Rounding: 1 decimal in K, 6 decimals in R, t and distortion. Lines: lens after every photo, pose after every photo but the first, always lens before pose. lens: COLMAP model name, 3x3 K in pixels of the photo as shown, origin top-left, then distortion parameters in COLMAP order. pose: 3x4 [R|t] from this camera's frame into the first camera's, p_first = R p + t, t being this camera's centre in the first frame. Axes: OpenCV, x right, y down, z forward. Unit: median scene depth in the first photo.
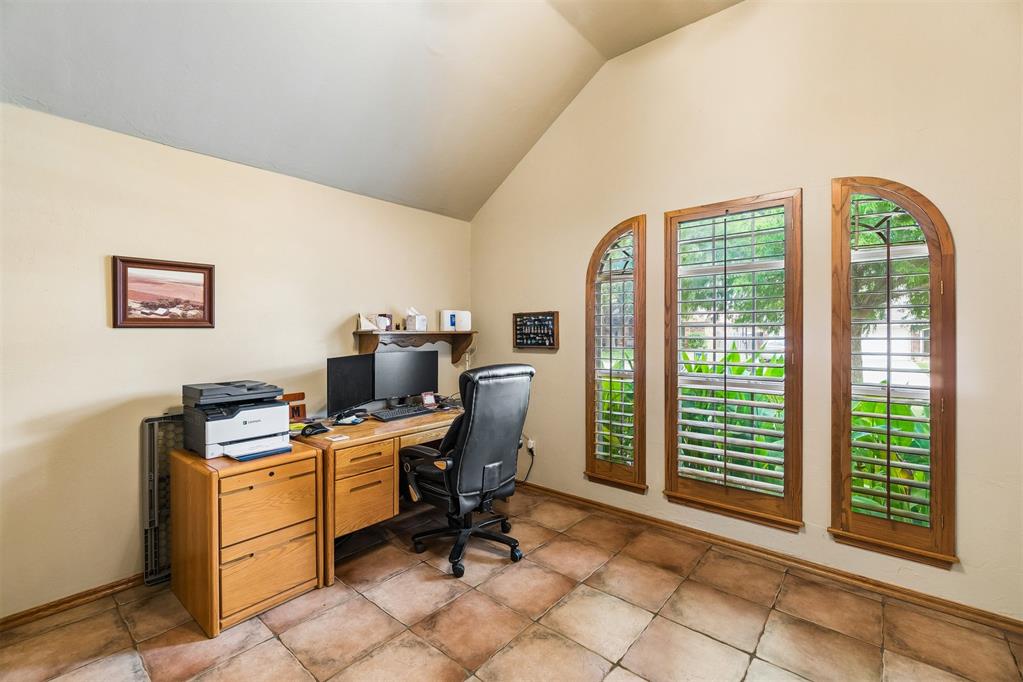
lens RADIAL K [[442.4, 0, 510.1], [0, 442.4, 332.5], [0, 0, 1]] dist [-0.008125, 0.002796]
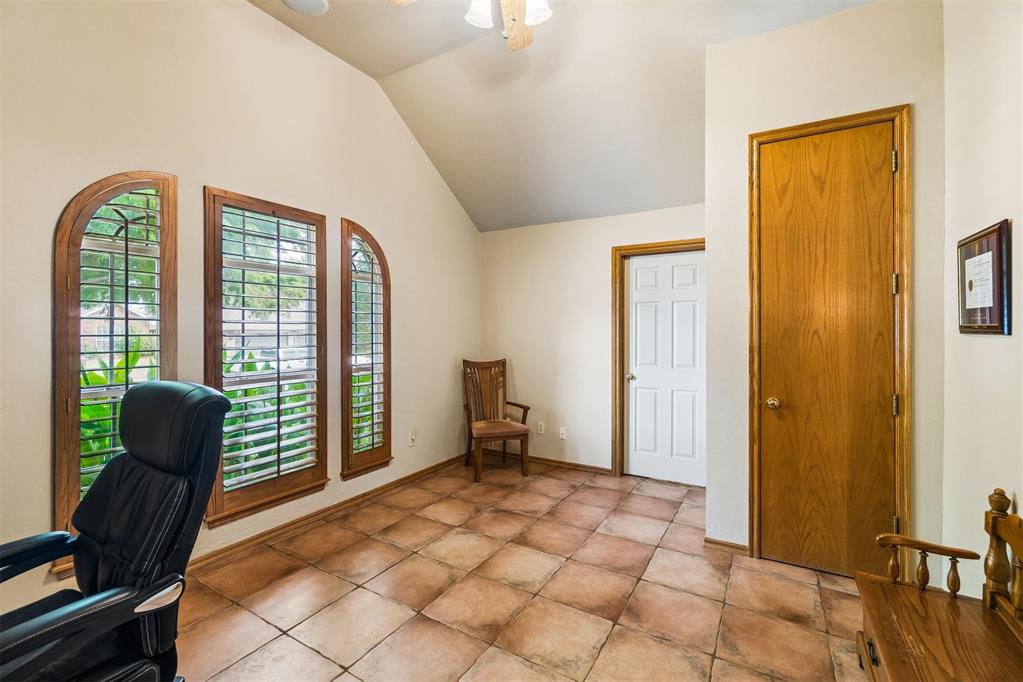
lens RADIAL K [[442.4, 0, 511.6], [0, 442.4, 333.6], [0, 0, 1]] dist [-0.008125, 0.002796]
pose [[-0.165145, -0.004365, 0.986260, -0.691462], [0.008409, 0.999948, 0.005833, 0.010071], [-0.986233, 0.009257, -0.165100, 0.691885]]
